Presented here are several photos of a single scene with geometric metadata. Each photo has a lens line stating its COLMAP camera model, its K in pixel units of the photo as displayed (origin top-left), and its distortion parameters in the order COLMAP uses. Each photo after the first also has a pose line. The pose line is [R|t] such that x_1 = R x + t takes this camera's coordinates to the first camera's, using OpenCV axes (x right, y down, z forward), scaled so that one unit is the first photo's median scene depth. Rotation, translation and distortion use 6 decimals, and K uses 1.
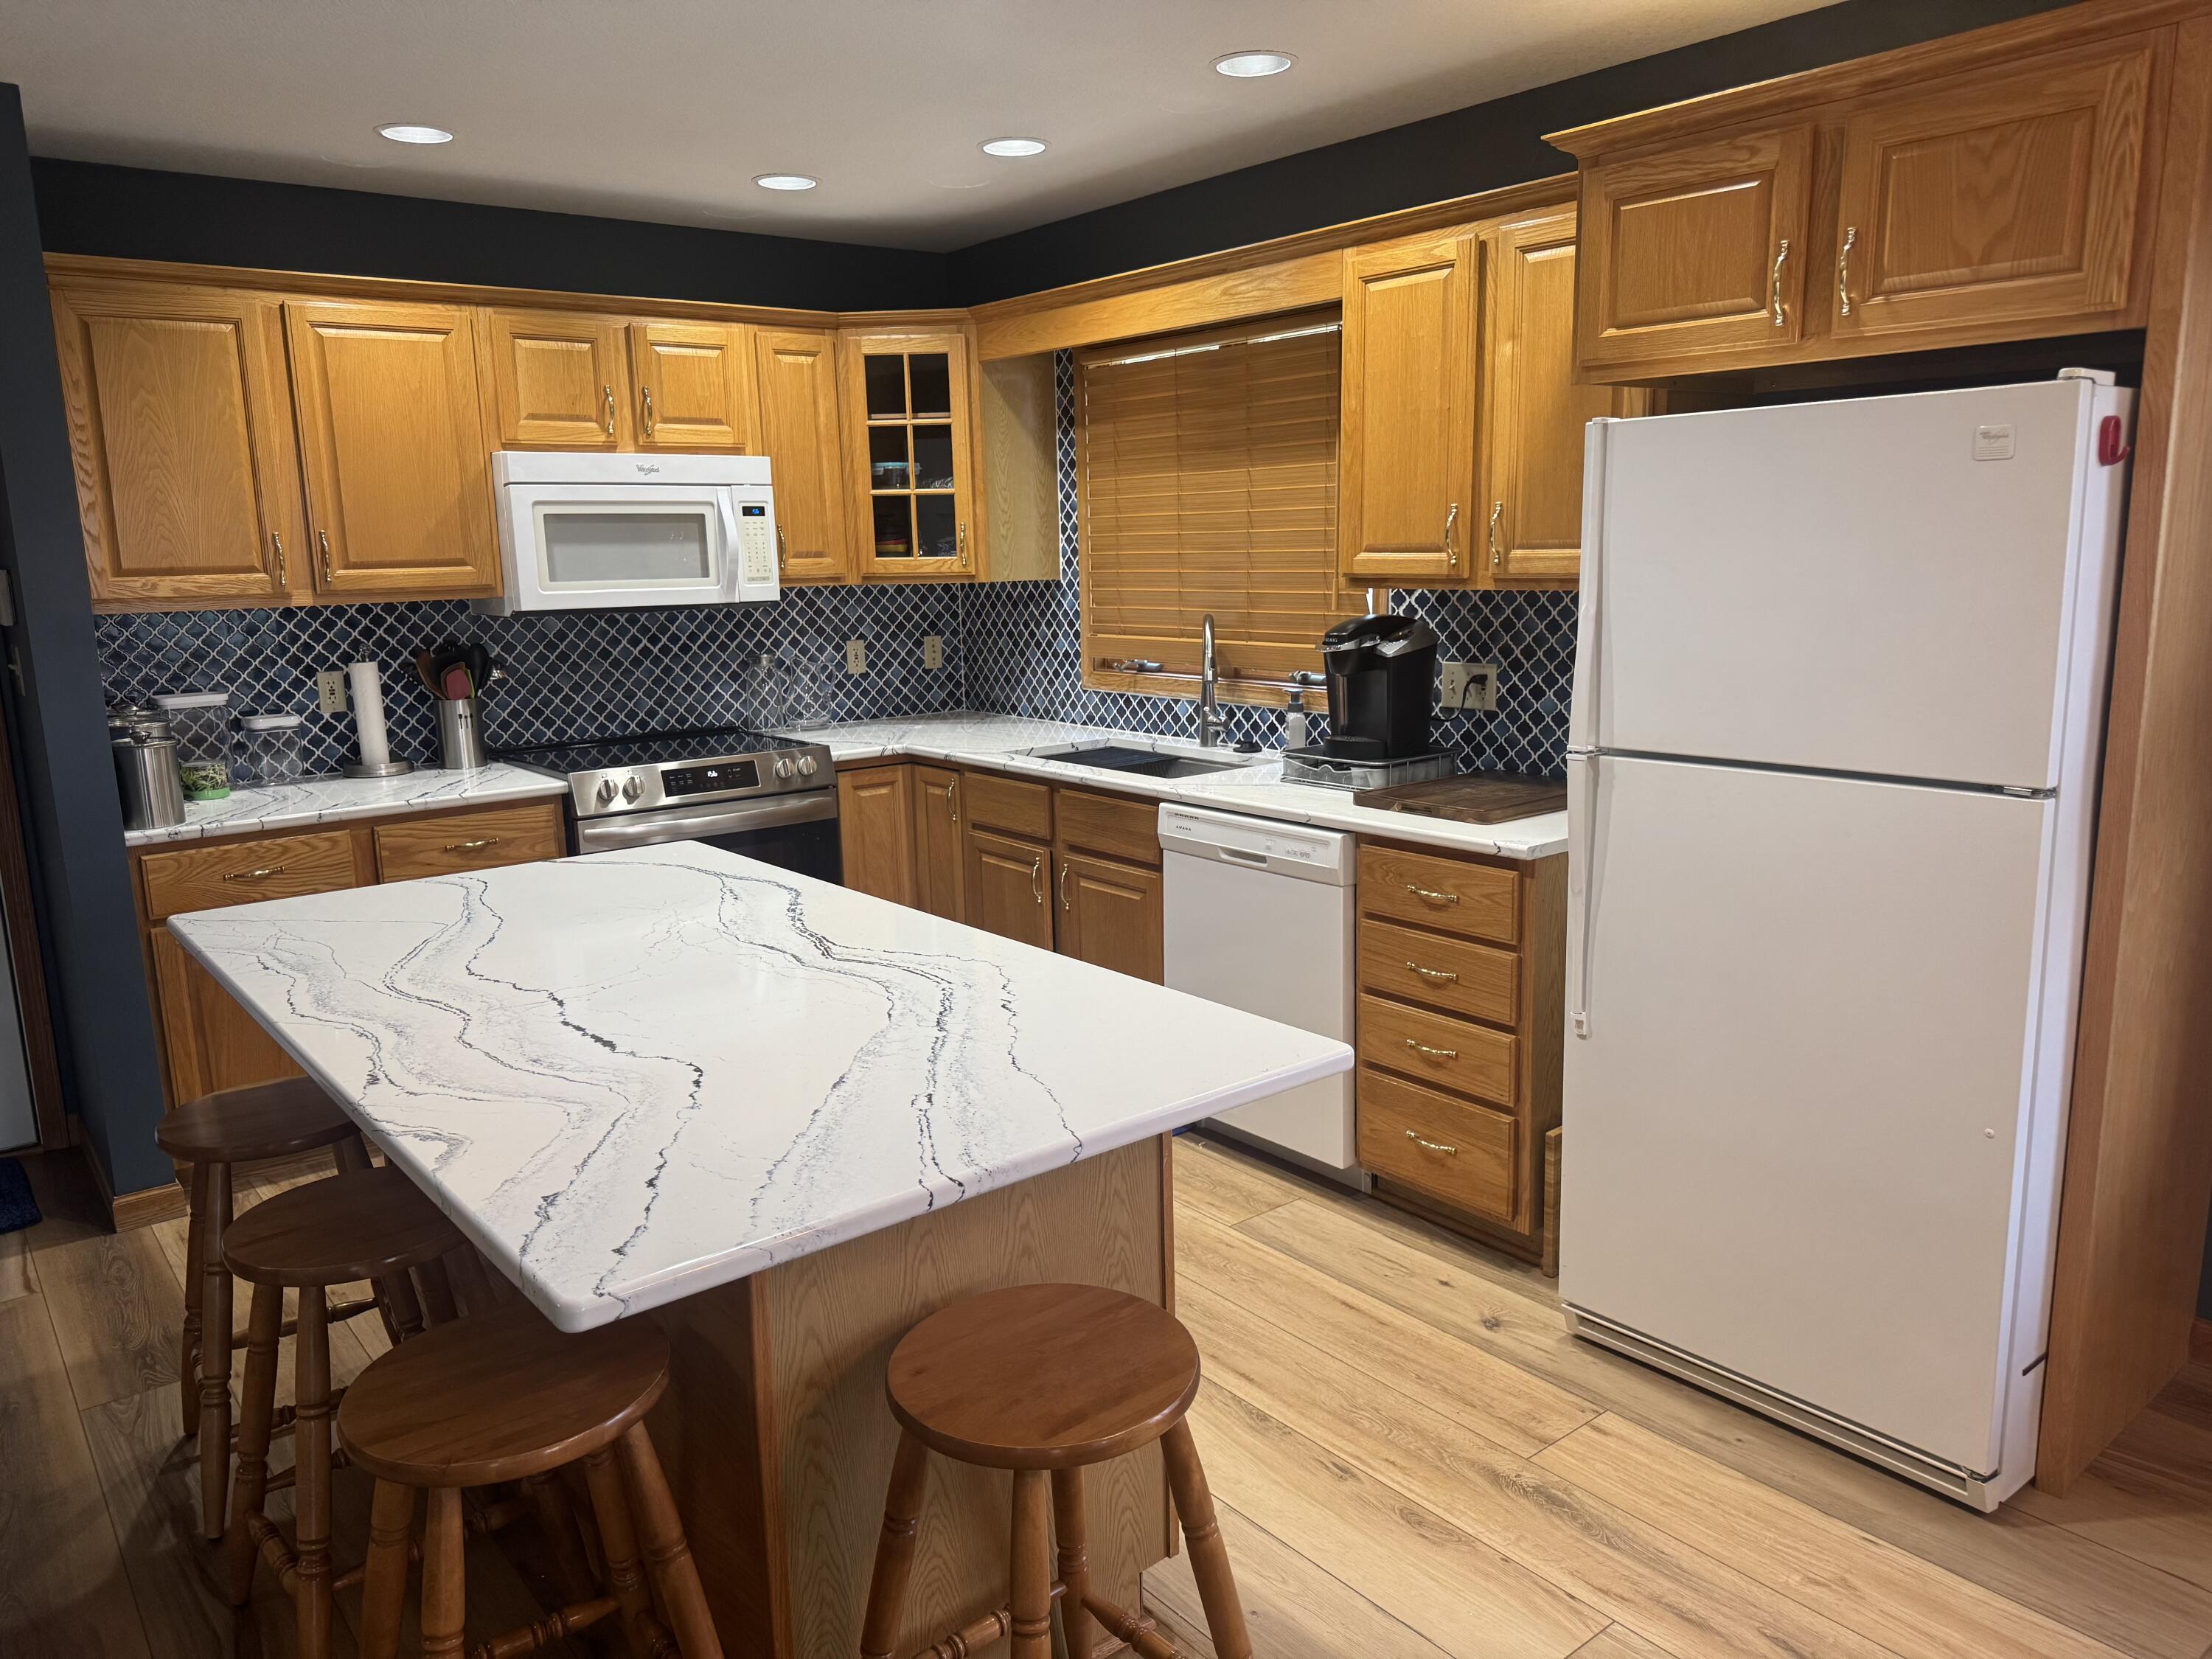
lens RADIAL K [[1552.6, 0, 1102.4], [0, 1552.6, 845.2], [0, 0, 1]] dist [0.067113, -0.082963]
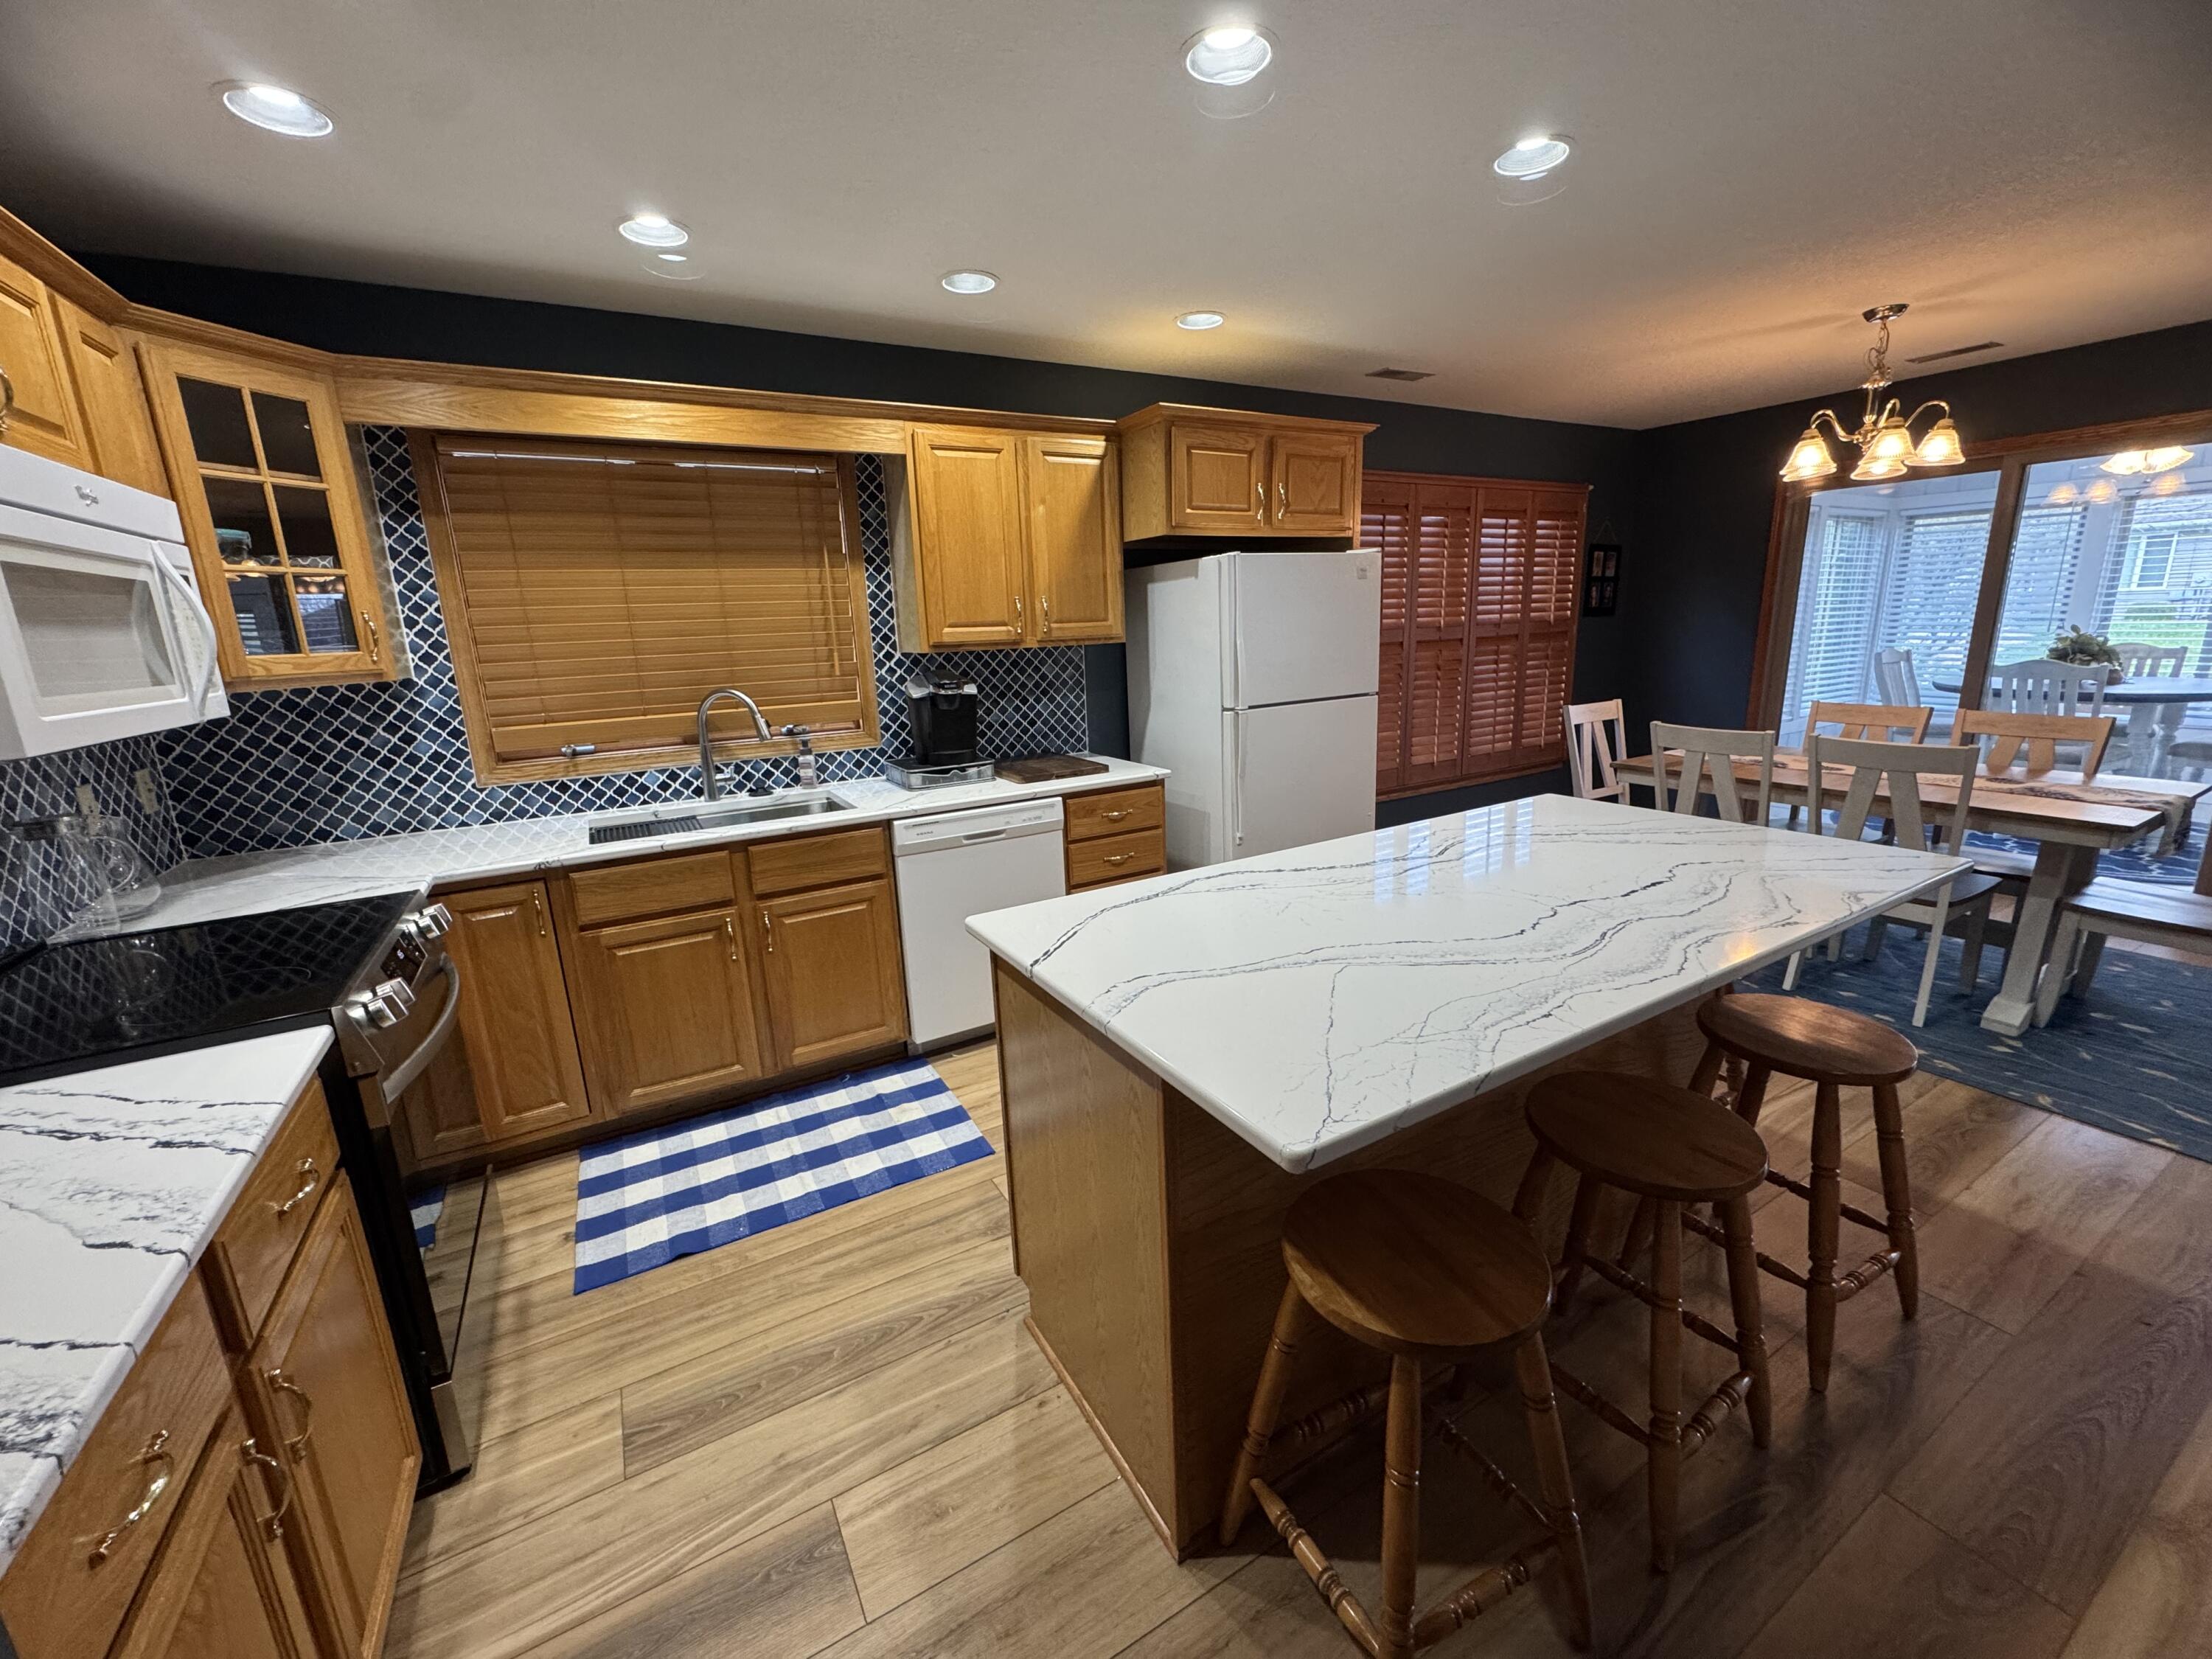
lens RADIAL K [[880.1, 0, 1105.1], [0, 880.1, 825.3], [0, 0, 1]] dist [-0.002724, 0.000447]
pose [[0.153401, -0.207113, 0.966215, -0.569286], [0.227104, 0.959004, 0.169512, -0.096167], [-0.961713, 0.193428, 0.194148, 0.609887]]
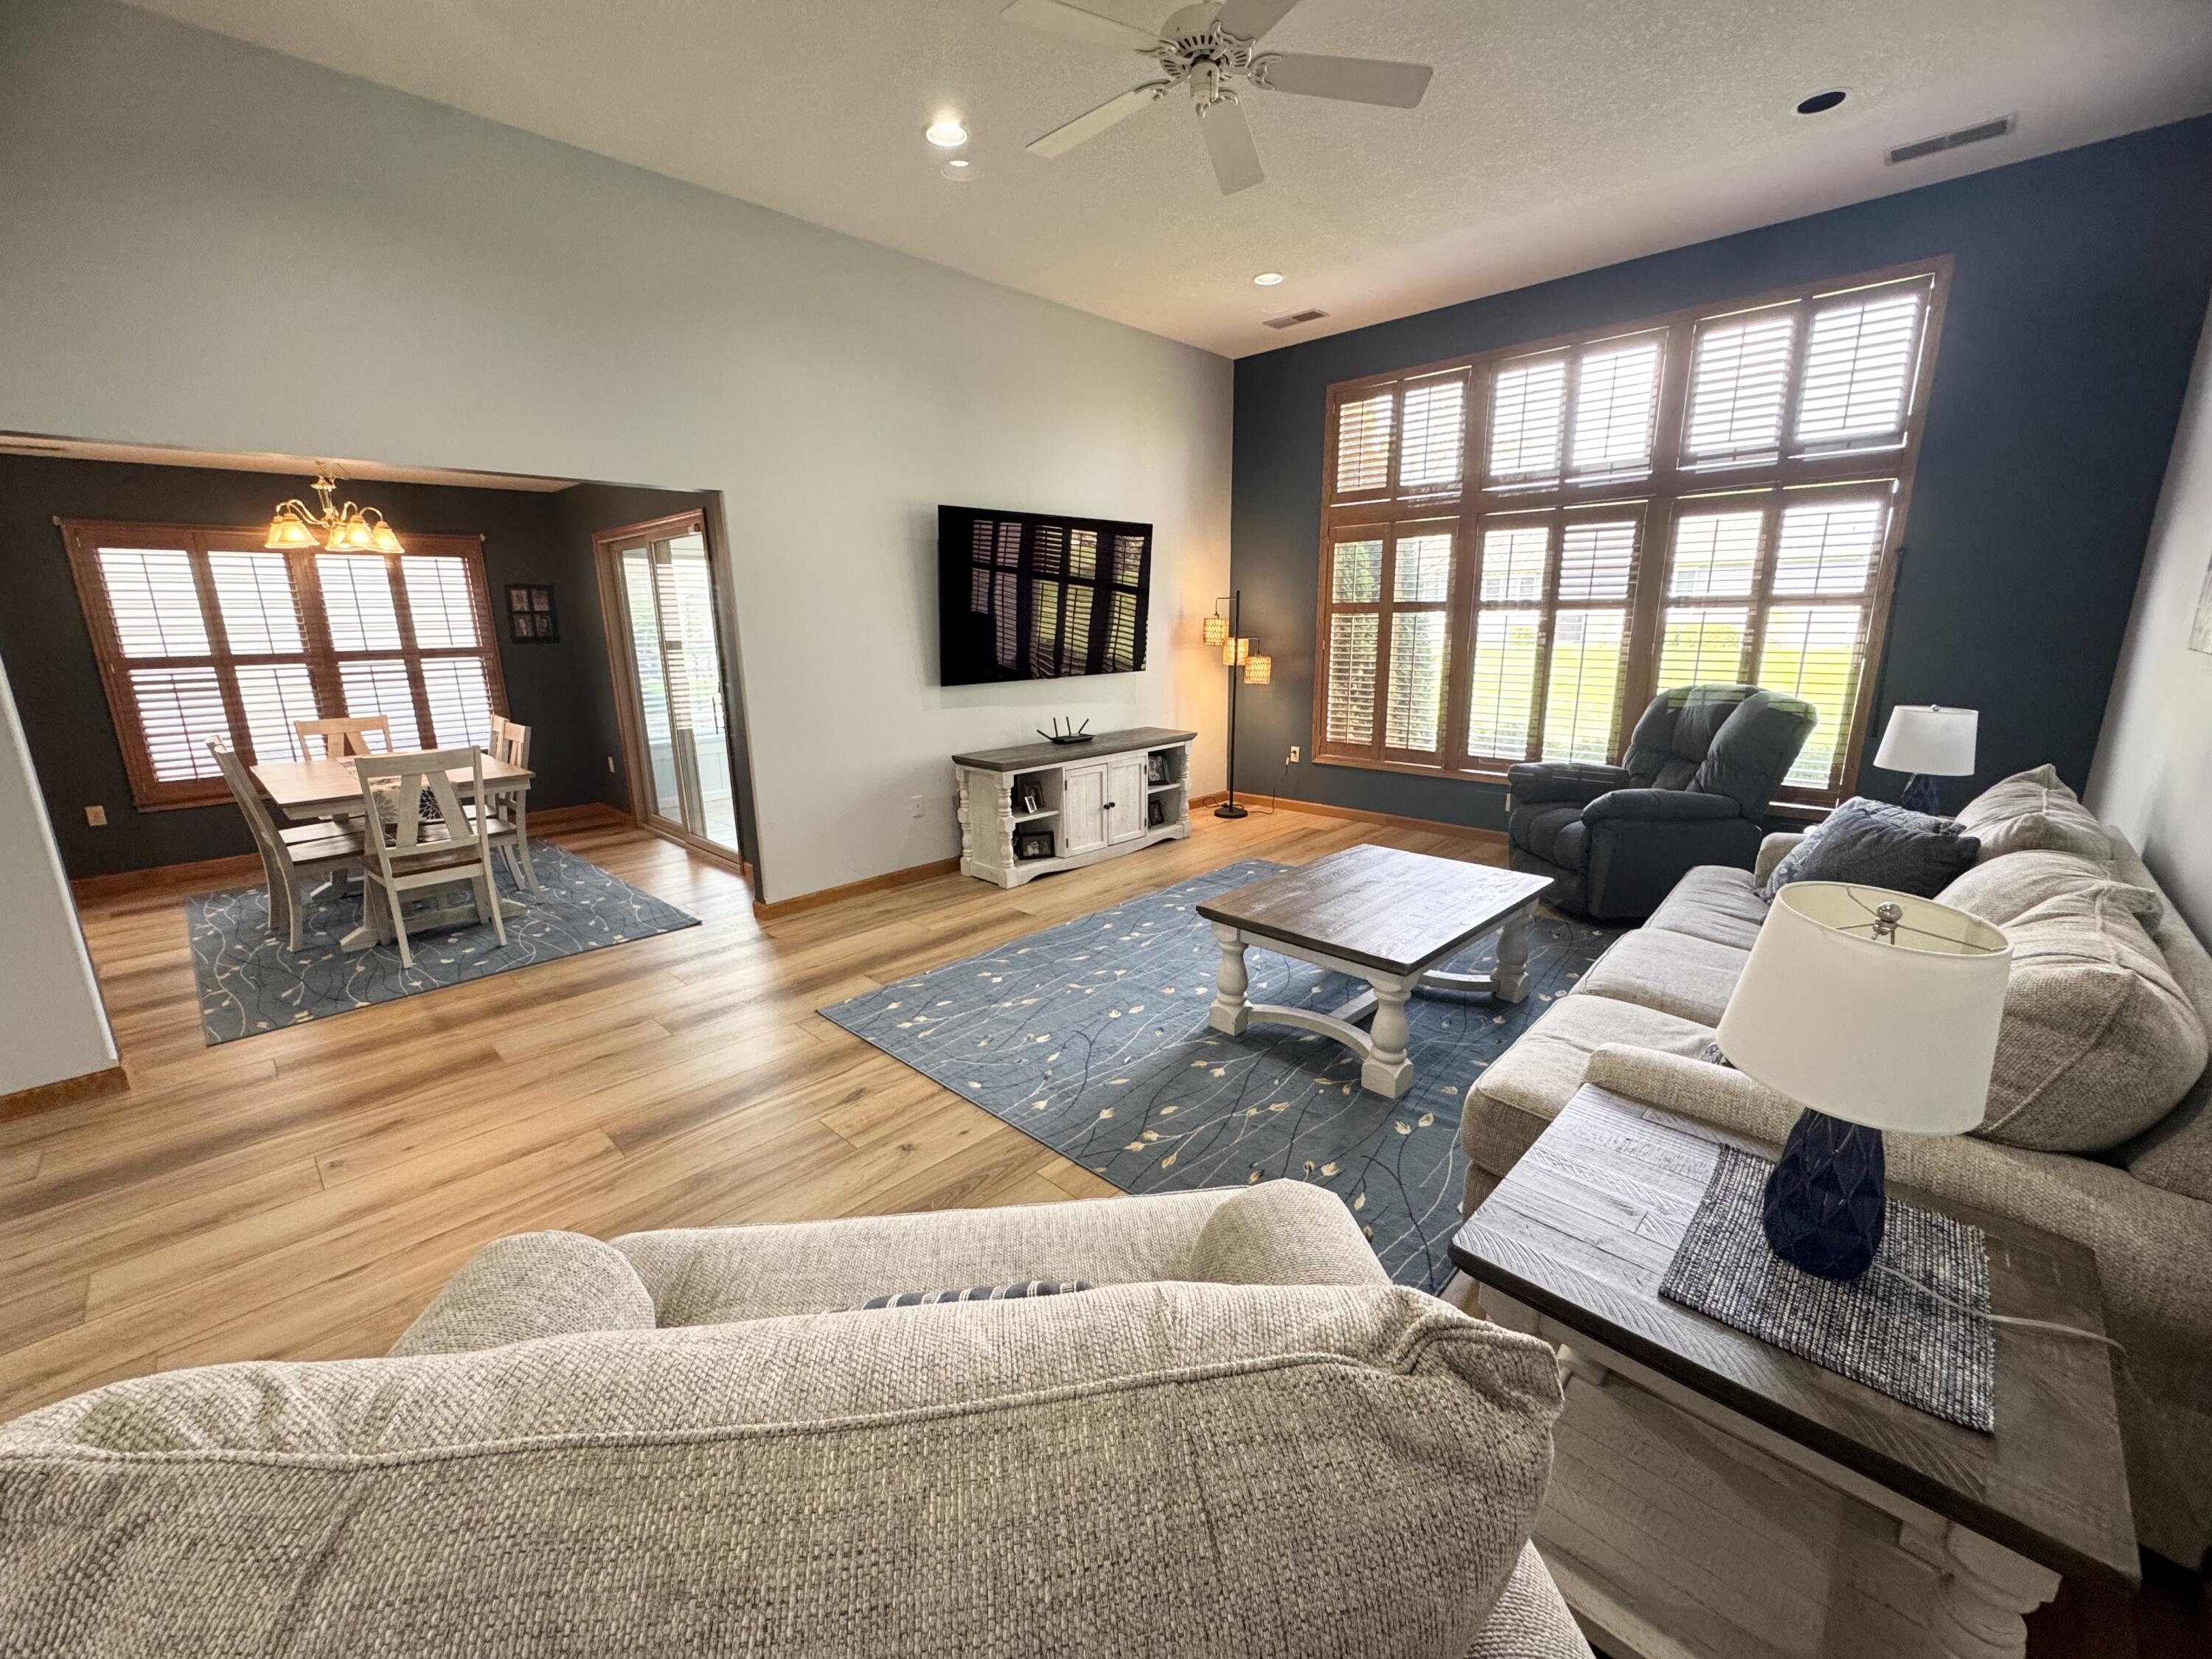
lens RADIAL K [[880.1, 0, 1103.8], [0, 880.1, 823.9], [0, 0, 1]] dist [-0.002724, 0.000447]
pose [[-0.126335, -0.204230, 0.970737, -0.854487], [0.213926, 0.949942, 0.227696, 0.153984], [-0.968646, 0.236432, -0.076321, -0.657119]]
